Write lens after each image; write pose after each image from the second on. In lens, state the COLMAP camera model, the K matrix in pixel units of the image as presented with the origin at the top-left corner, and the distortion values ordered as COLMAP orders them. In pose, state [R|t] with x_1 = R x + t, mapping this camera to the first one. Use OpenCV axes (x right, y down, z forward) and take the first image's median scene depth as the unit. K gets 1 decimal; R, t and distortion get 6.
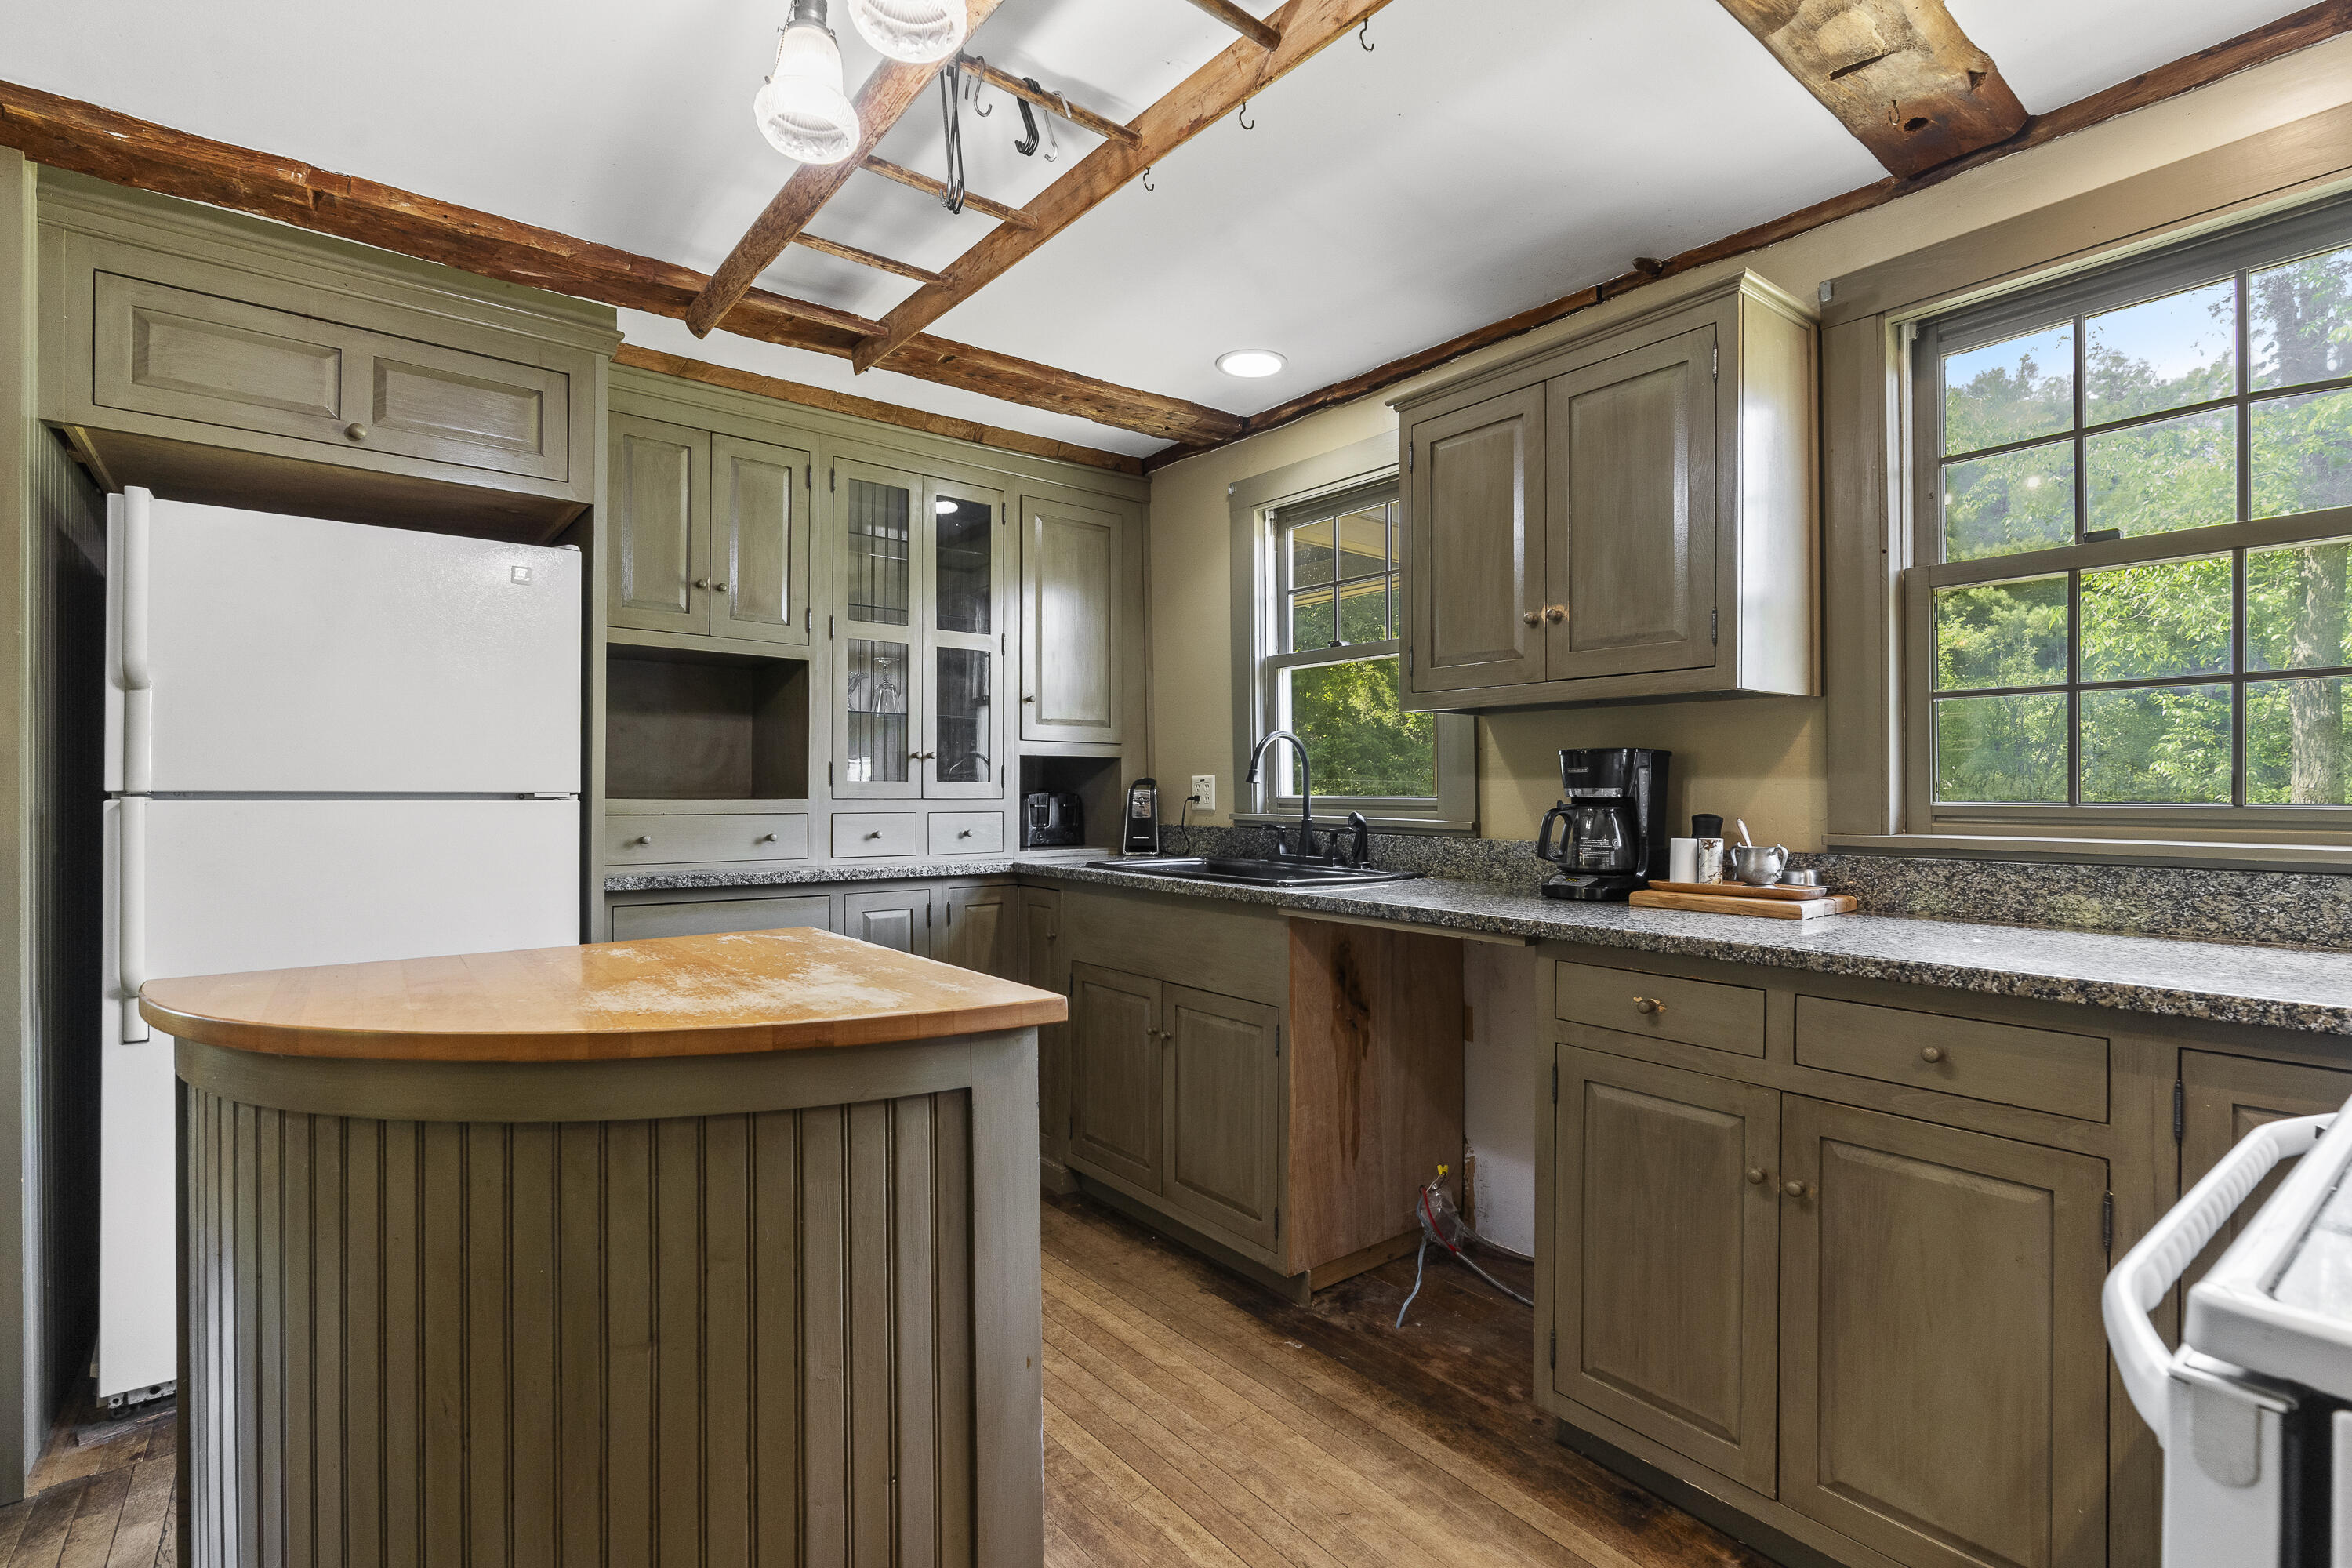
lens RADIAL K [[1075.5, 0, 1174.4], [0, 1075.5, 792.1], [0, 0, 1]] dist [-0.014365, 0.005507]
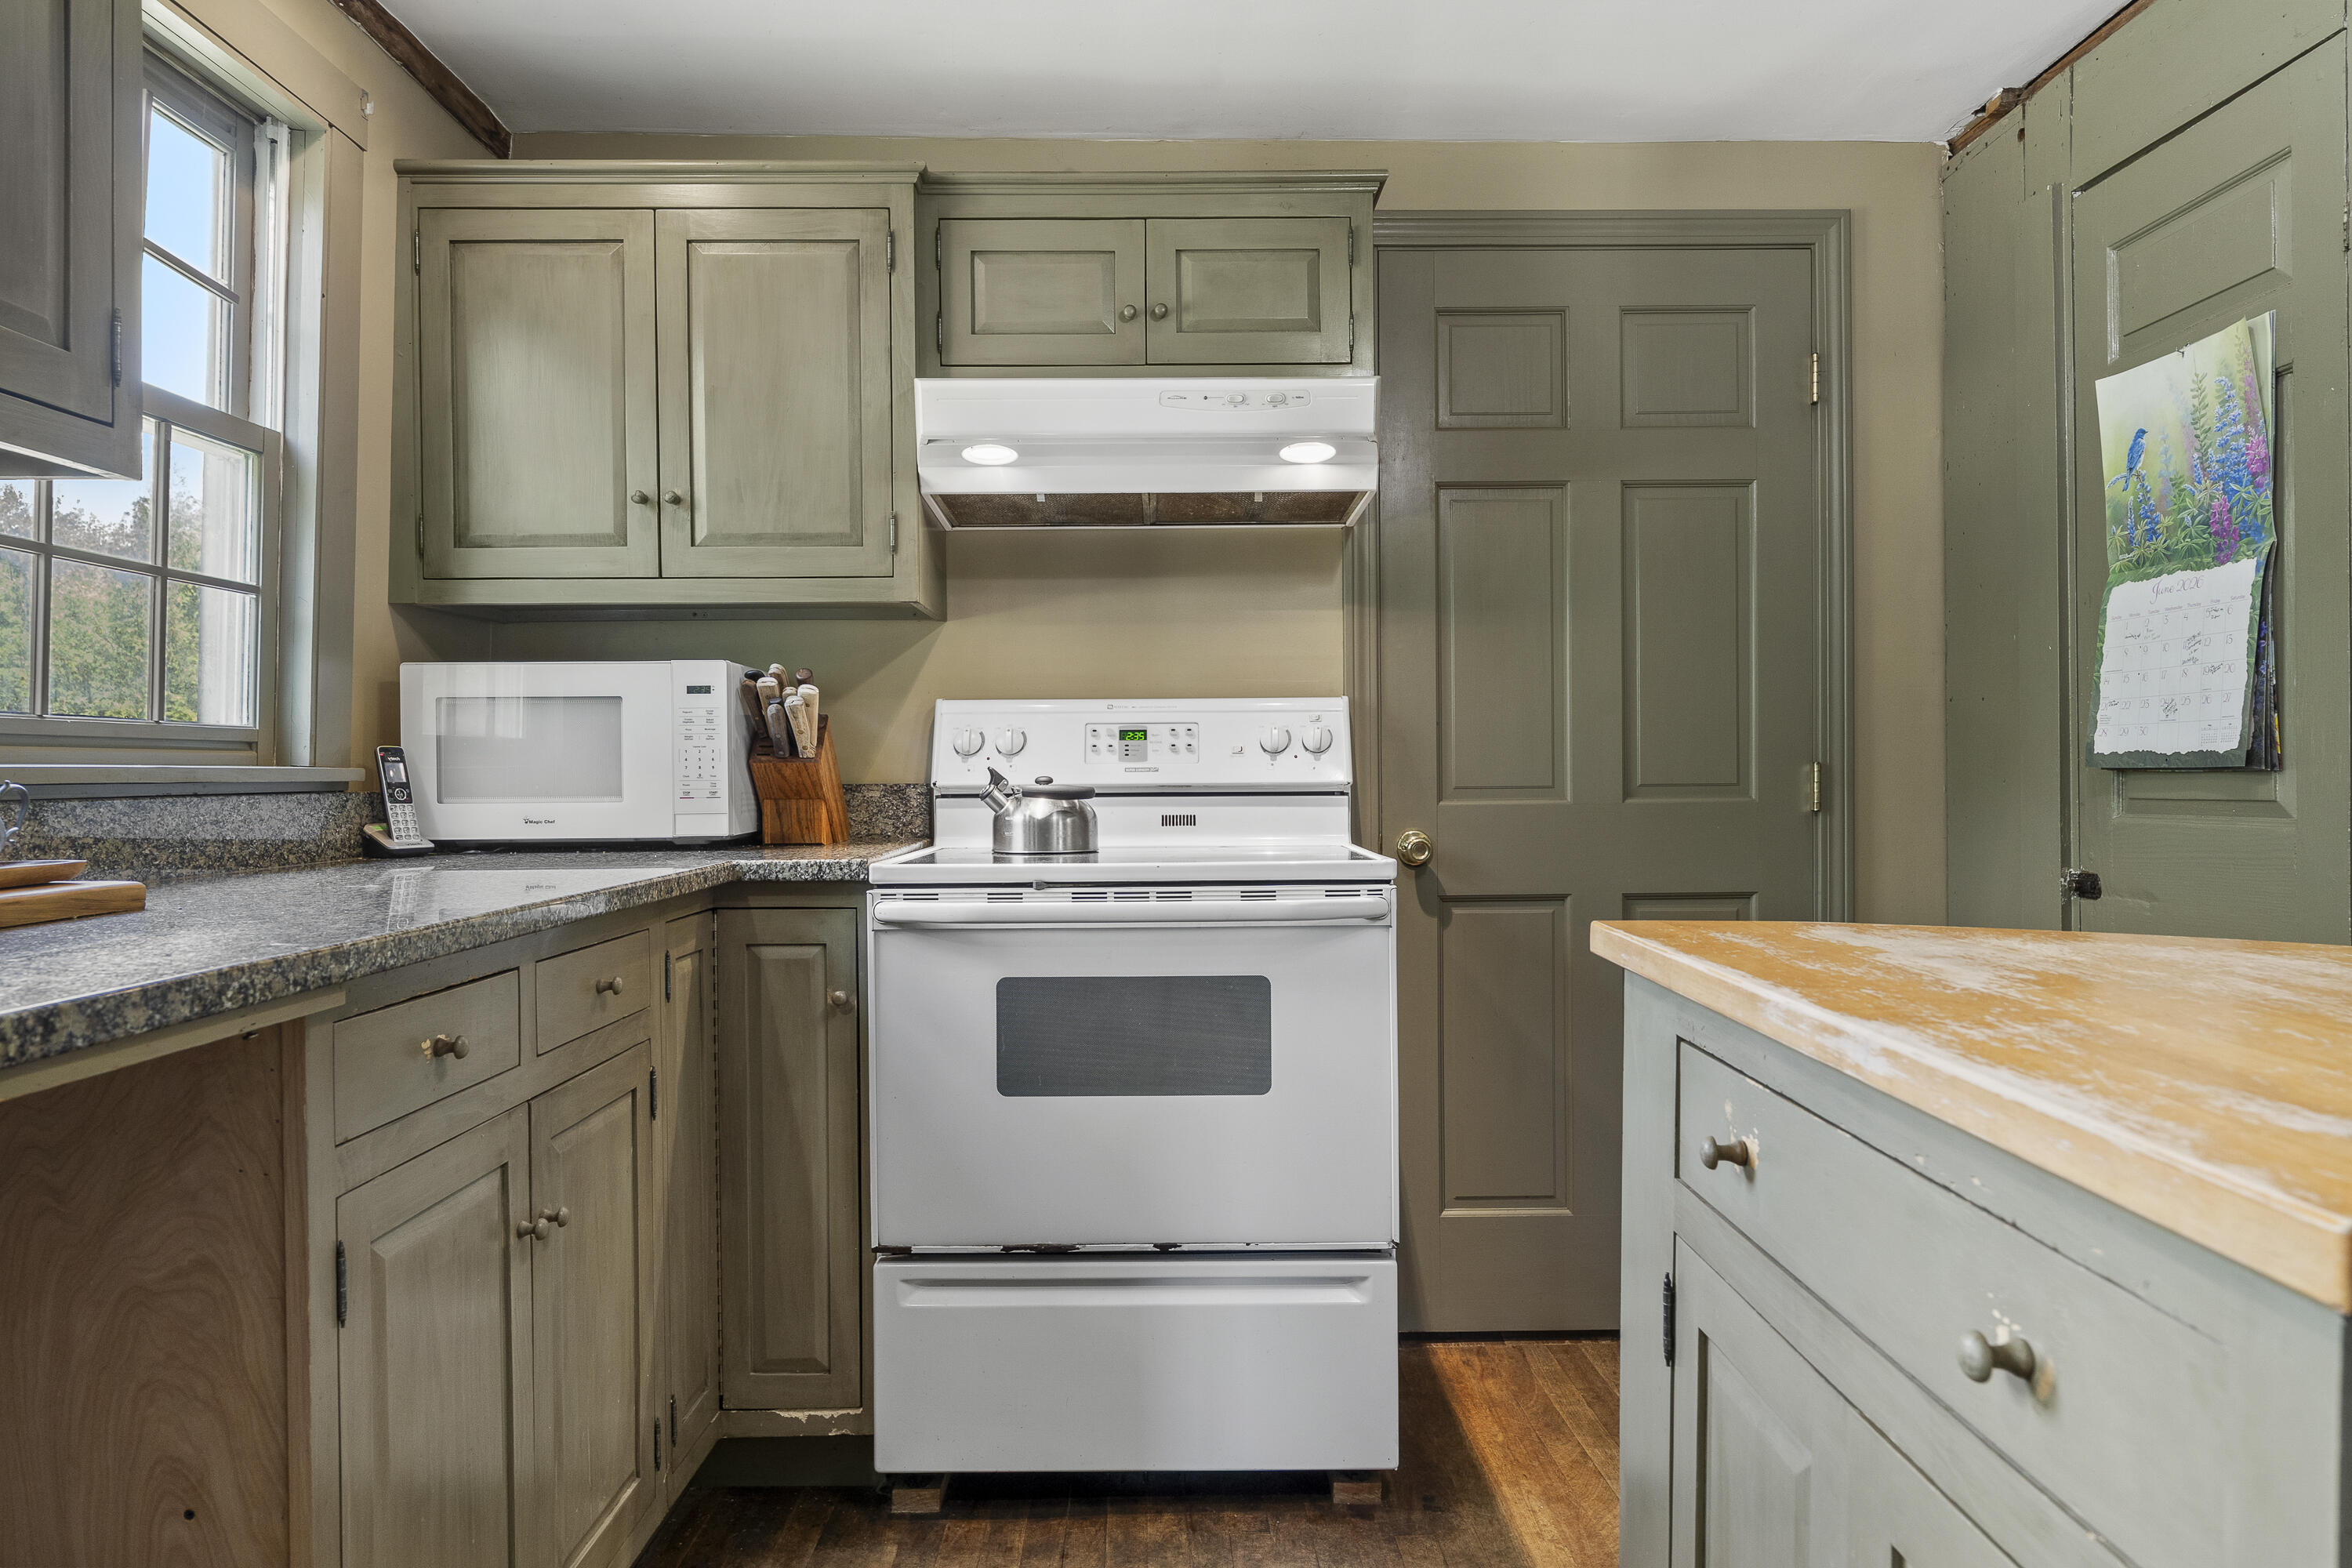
lens RADIAL K [[1474.2, 0, 1176.0], [0, 1474.2, 784.0], [0, 0, 1]] dist [-0.000121, -0.000004]
pose [[-0.793454, -0.005930, 0.608601, -0.324082], [0.000995, 0.999939, 0.011040, 0.043071], [-0.608629, 0.009365, -0.793400, 1.241607]]
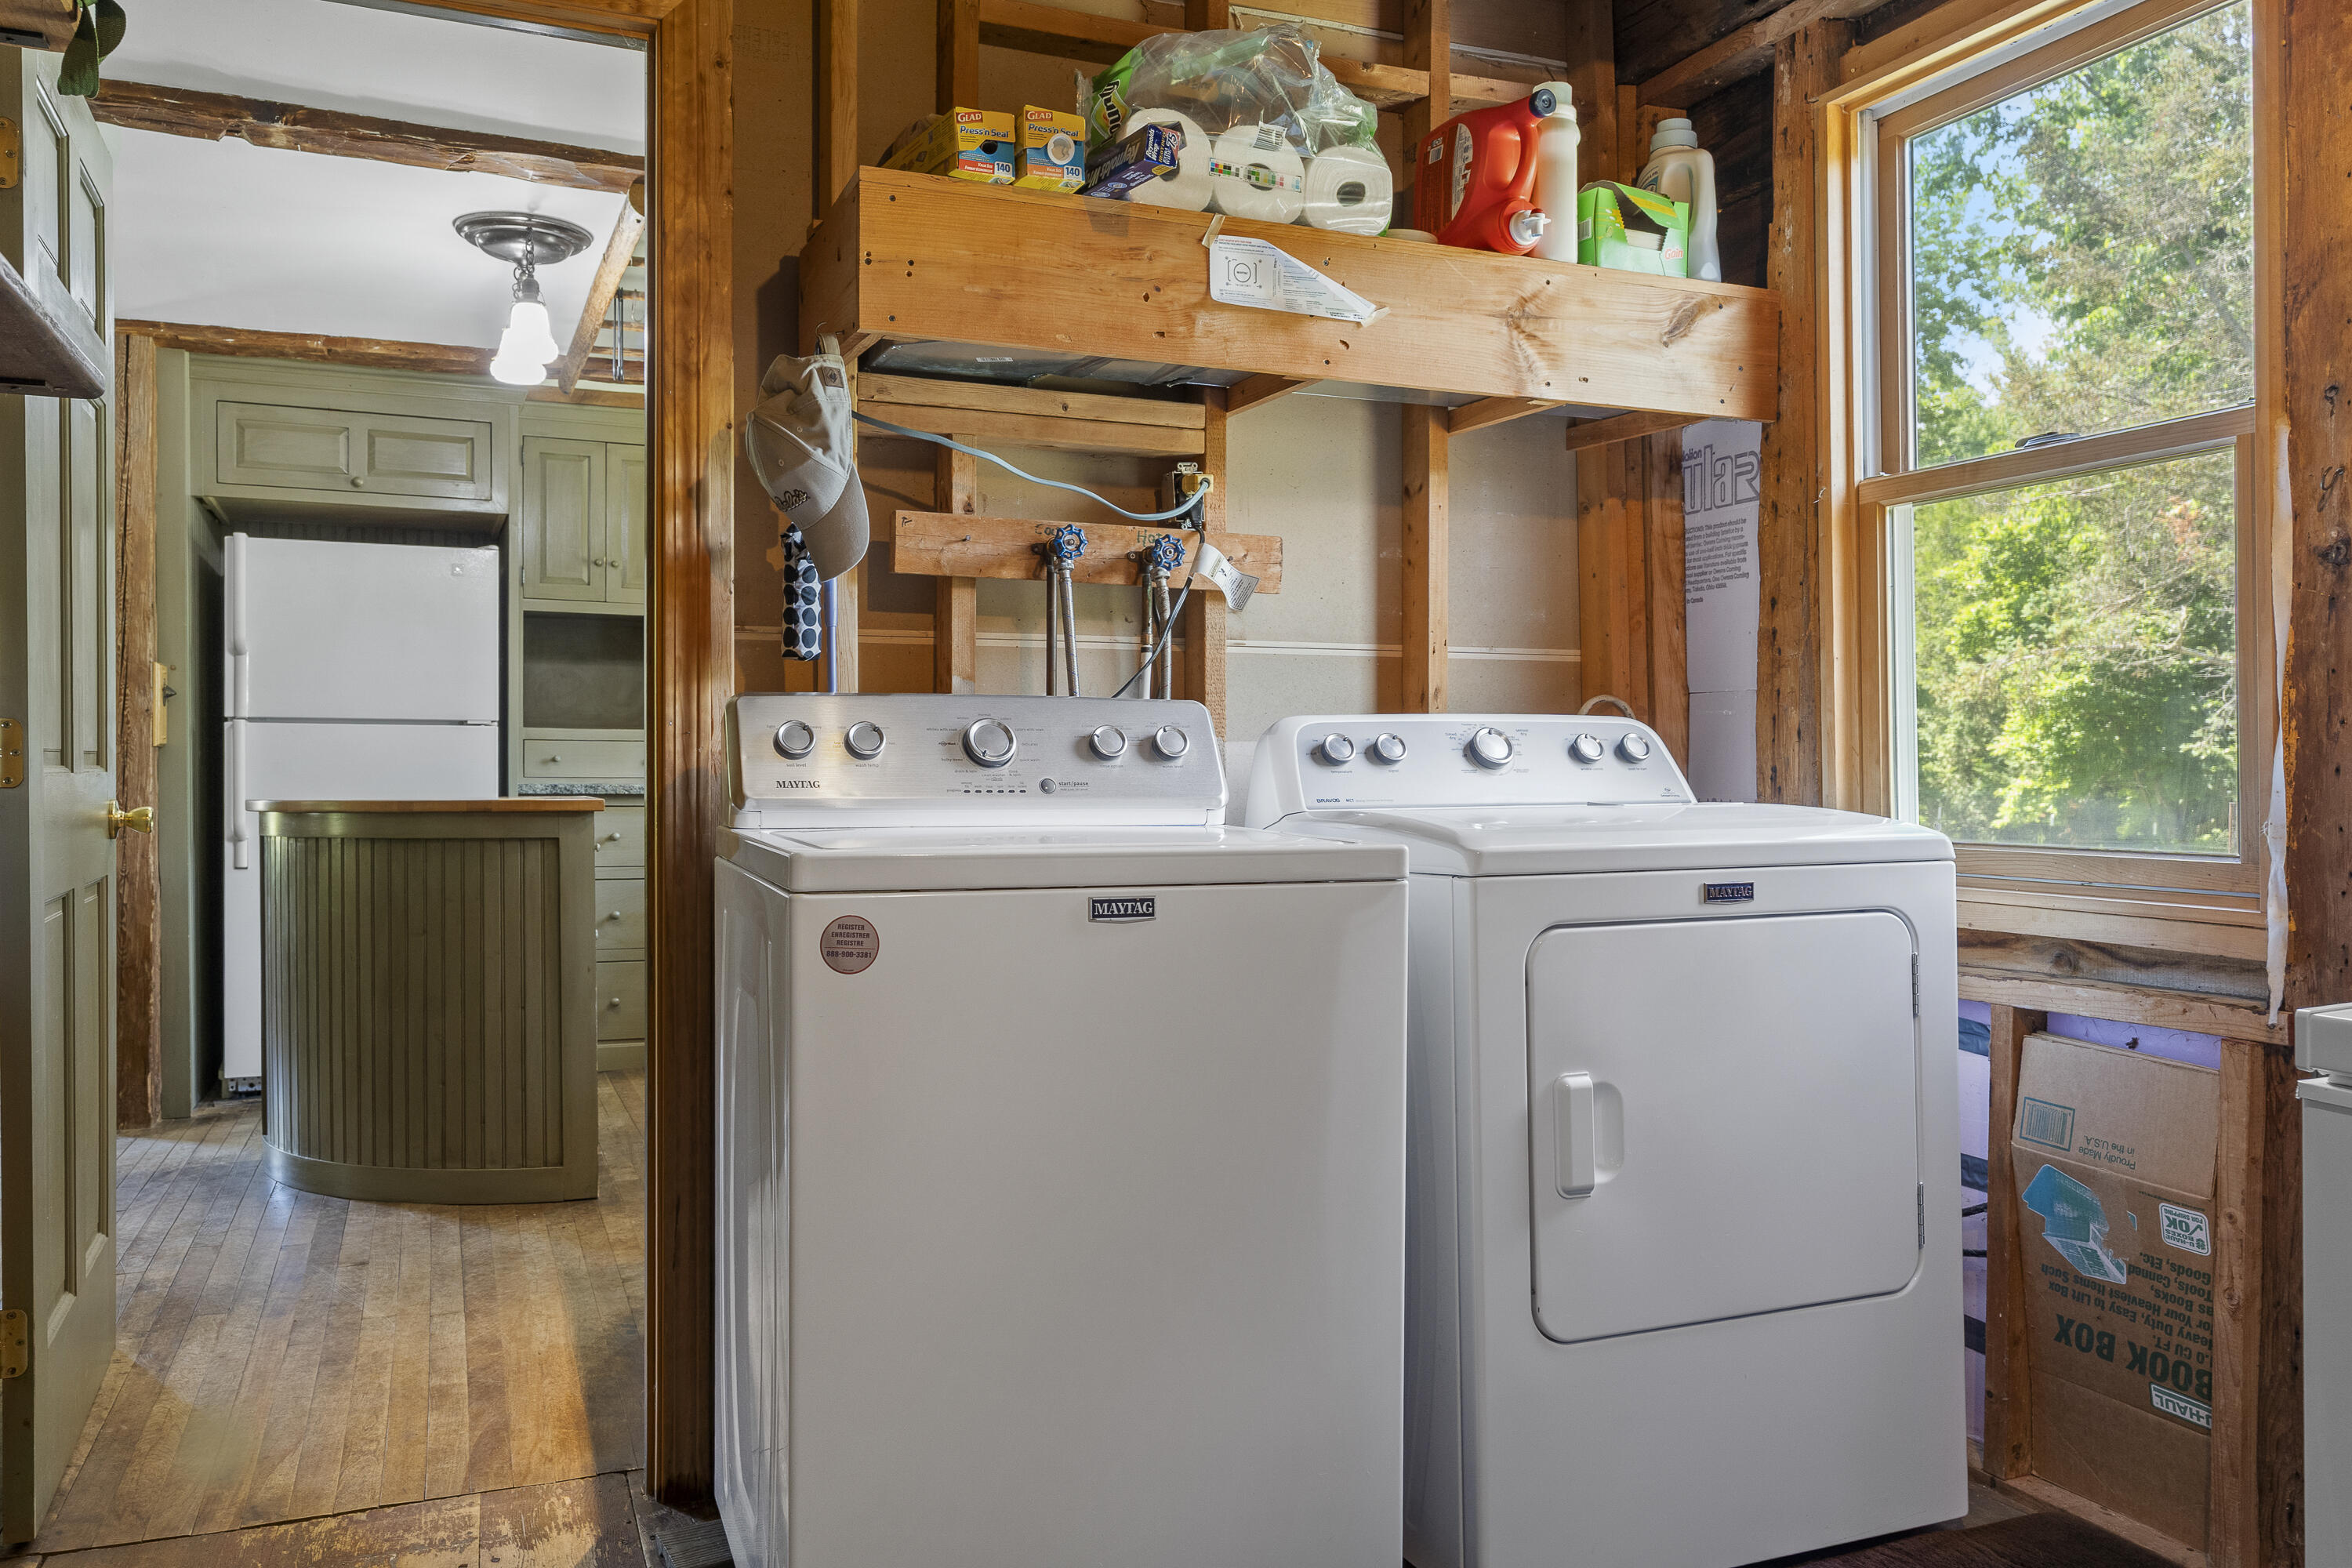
lens RADIAL K [[1735.5, 0, 1175.0], [0, 1735.5, 796.9], [0, 0, 1]] dist [-0.000893, 0.005790]
pose [[0.963703, 0.007793, -0.266863, 1.130530], [-0.003448, 0.999854, 0.016747, 0.073655], [0.266954, -0.015219, 0.963589, -1.196049]]
